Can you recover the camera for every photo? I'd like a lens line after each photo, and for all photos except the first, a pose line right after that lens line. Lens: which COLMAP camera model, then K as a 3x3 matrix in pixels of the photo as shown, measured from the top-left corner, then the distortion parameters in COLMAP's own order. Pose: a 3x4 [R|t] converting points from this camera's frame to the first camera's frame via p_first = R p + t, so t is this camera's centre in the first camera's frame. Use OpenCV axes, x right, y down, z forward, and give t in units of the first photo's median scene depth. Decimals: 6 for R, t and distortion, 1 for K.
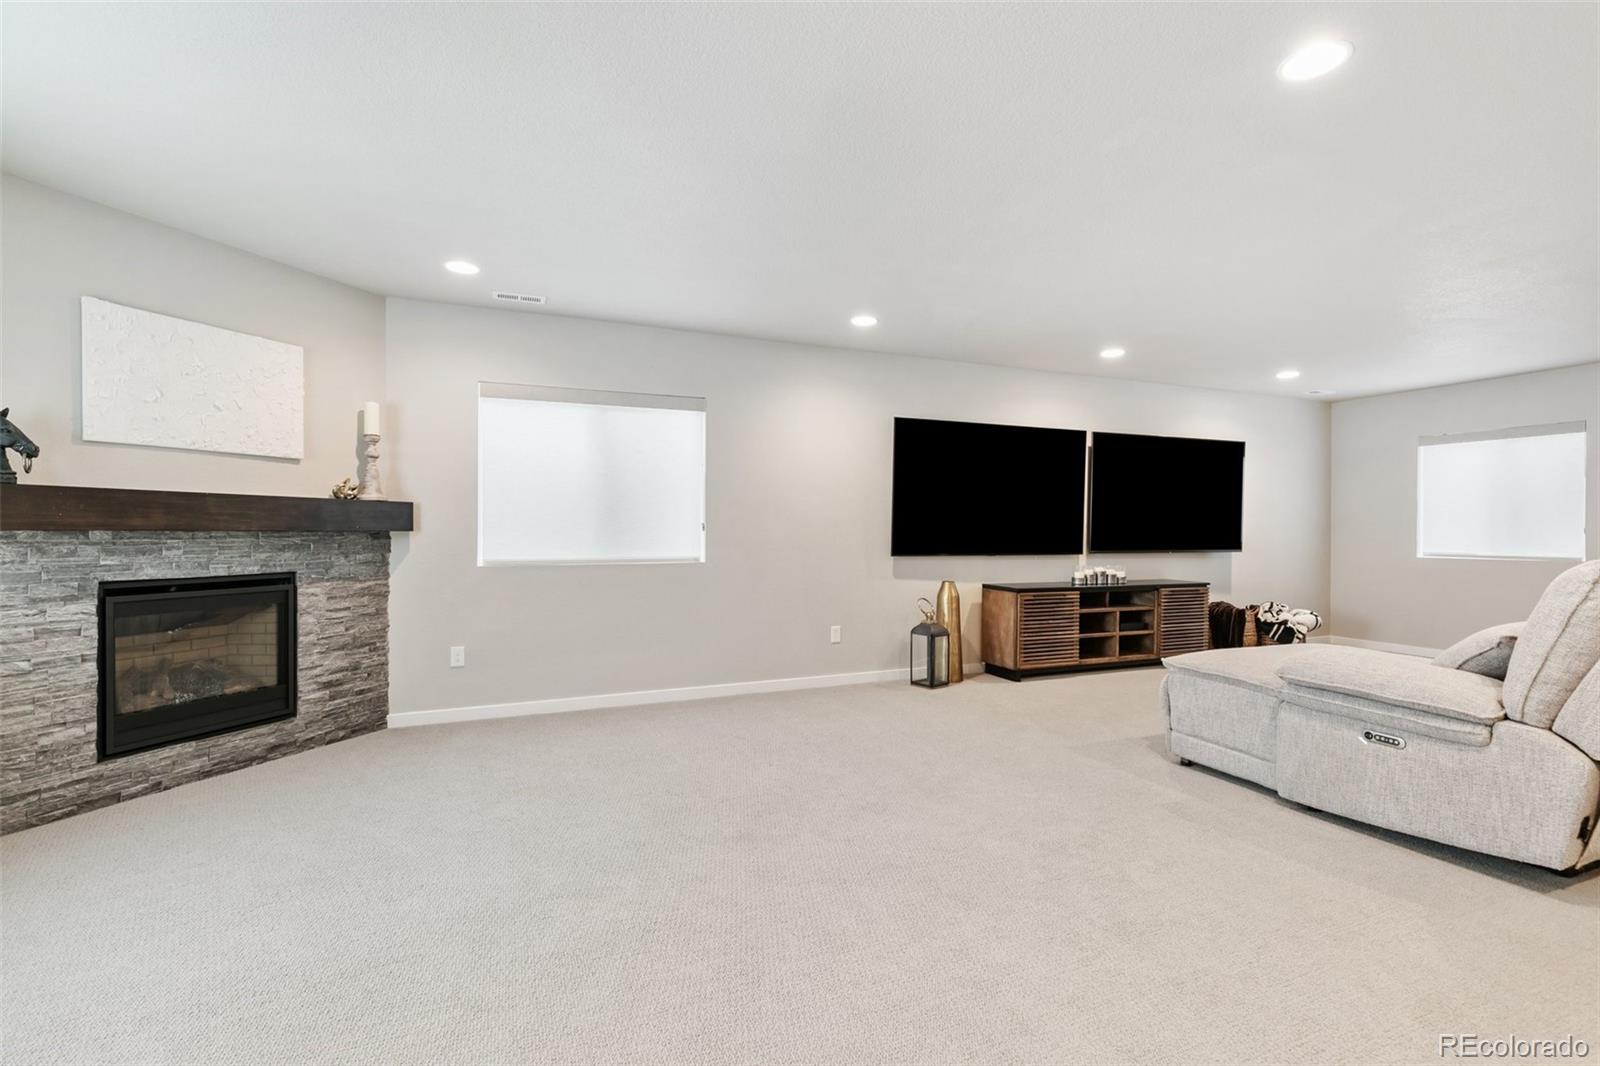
lens RADIAL K [[726.9, 0, 810.6], [0, 726.9, 527.1], [0, 0, 1]] dist [0.010830, -0.001373]
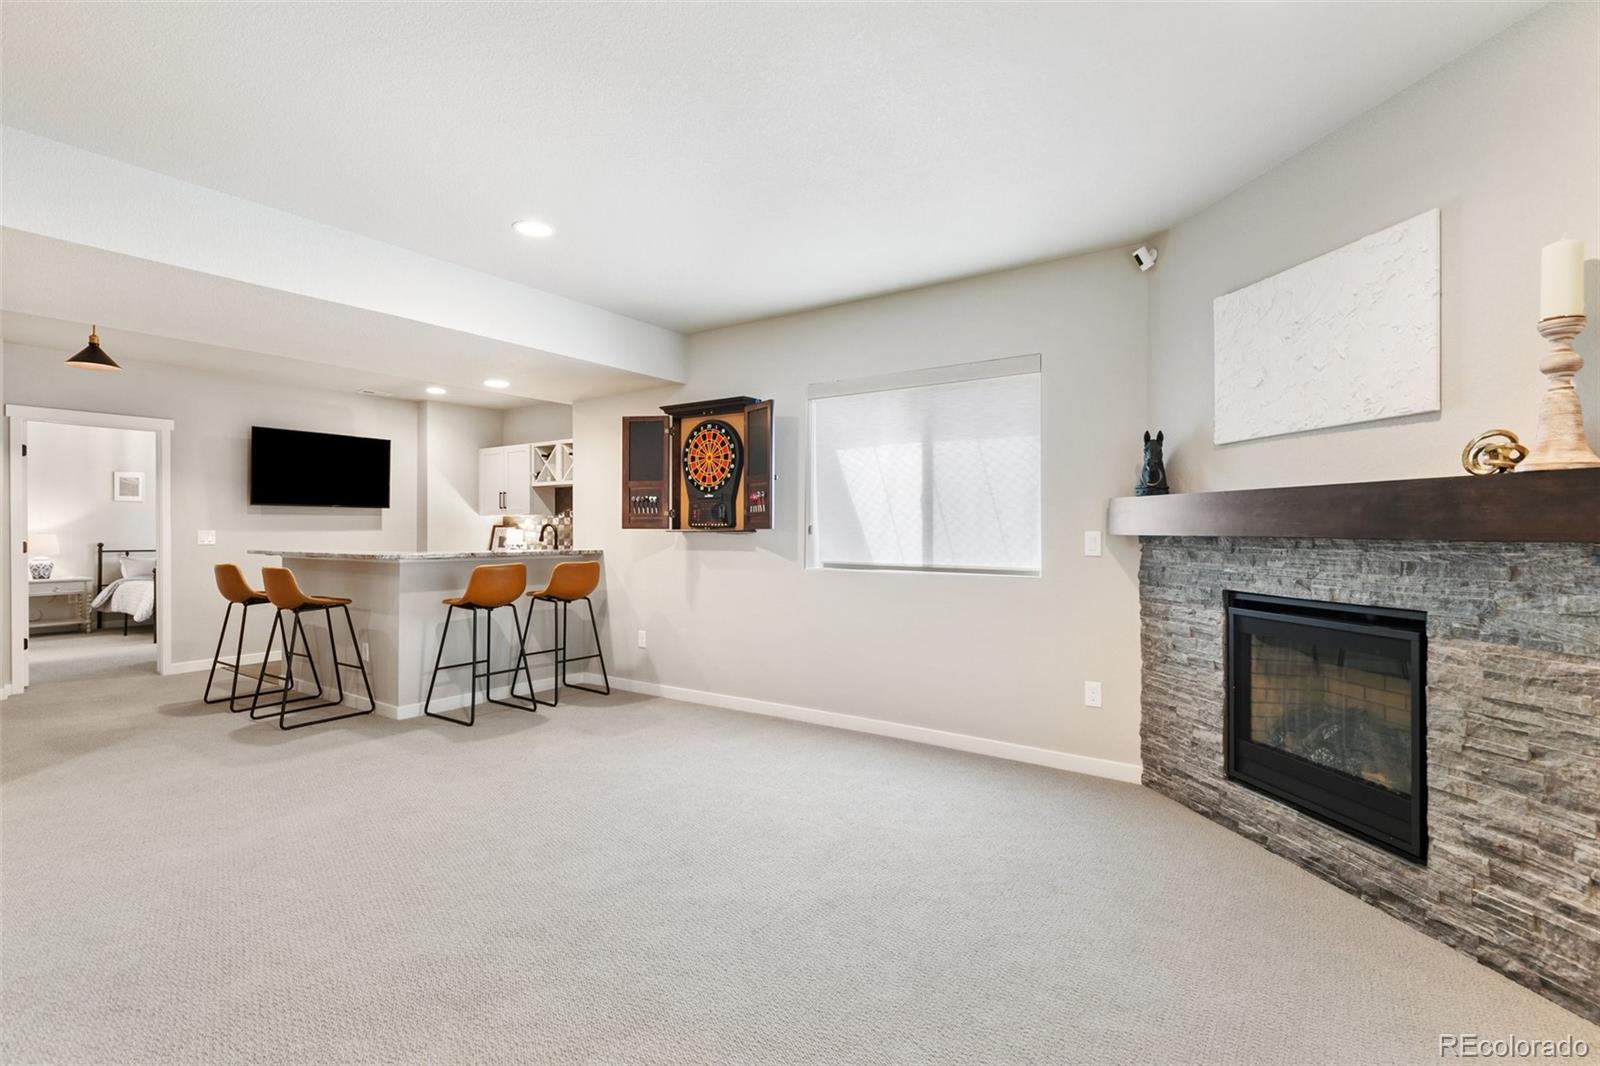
lens RADIAL K [[746.5, 0, 807.9], [0, 746.5, 530.0], [0, 0, 1]] dist [0.001033, 0.000809]
pose [[-0.844260, -0.002024, -0.535930, 0.010808], [-0.000199, 0.999994, -0.003463, -0.000227], [0.535934, -0.002817, -0.844255, 1.313272]]
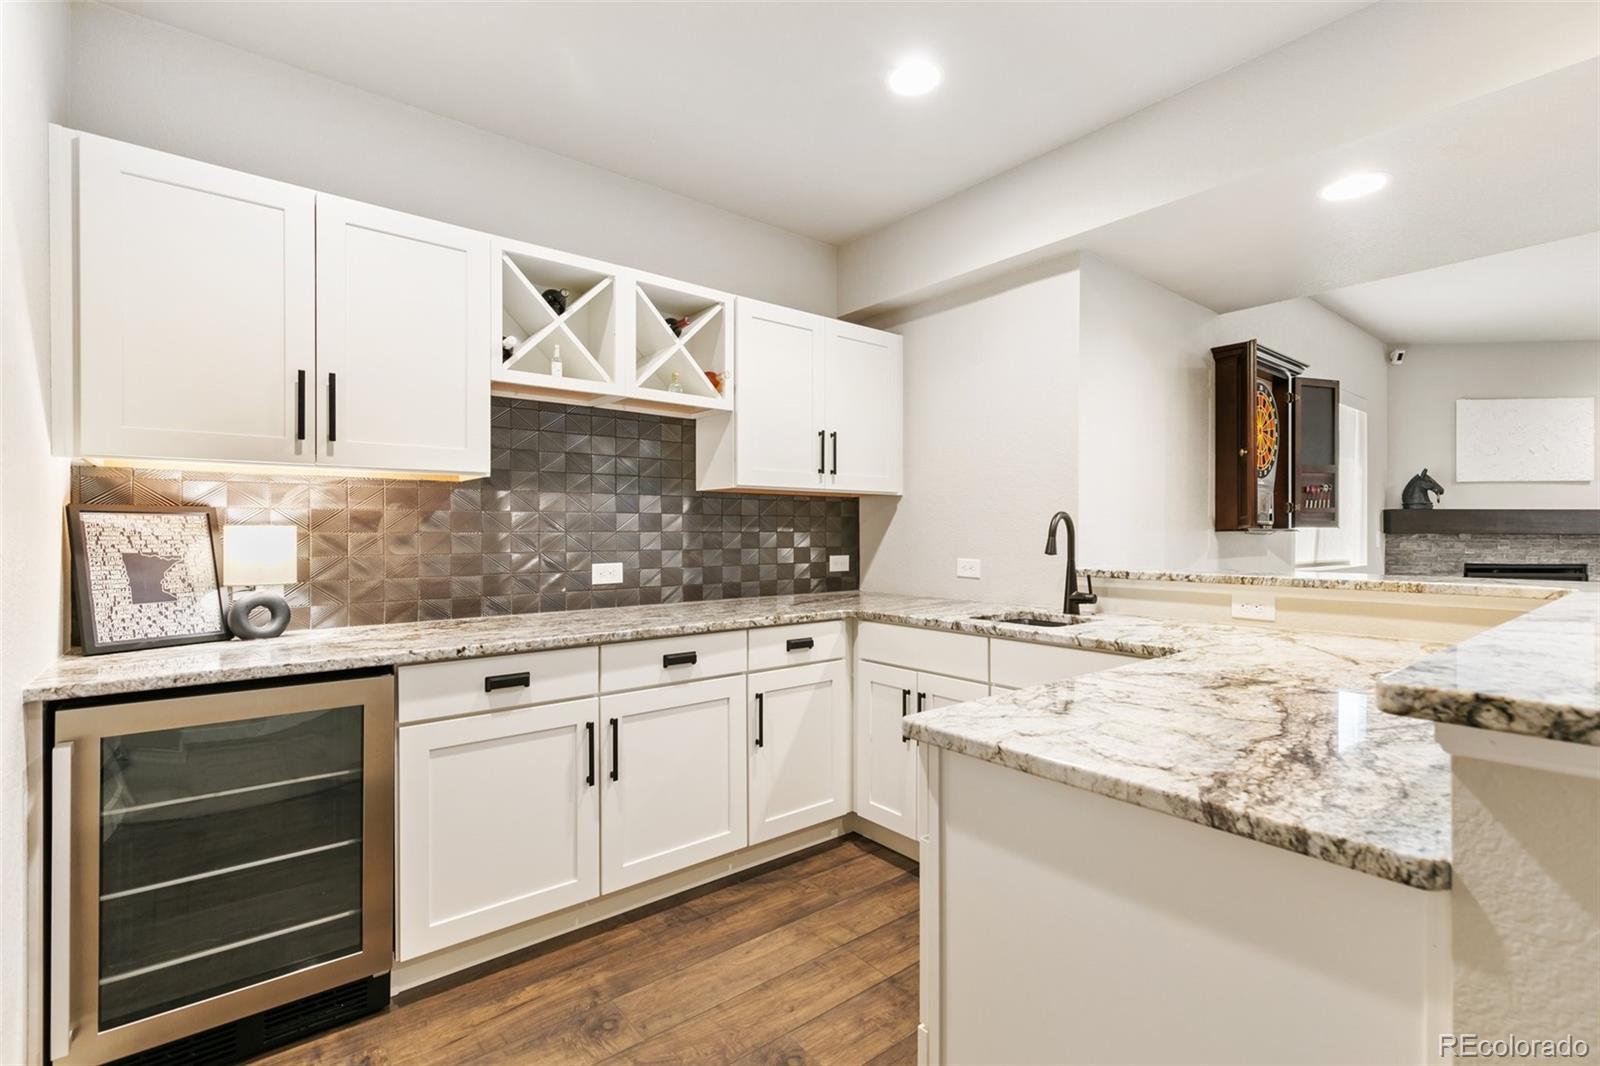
lens RADIAL K [[726.9, 0, 806.3], [0, 726.9, 532.1], [0, 0, 1]] dist [0.010830, -0.001373]
pose [[0.279467, 0.001931, -0.960153, 0.211033], [0.001932, 0.999995, 0.002573, -0.005527], [0.960153, -0.002574, 0.279461, -0.821315]]
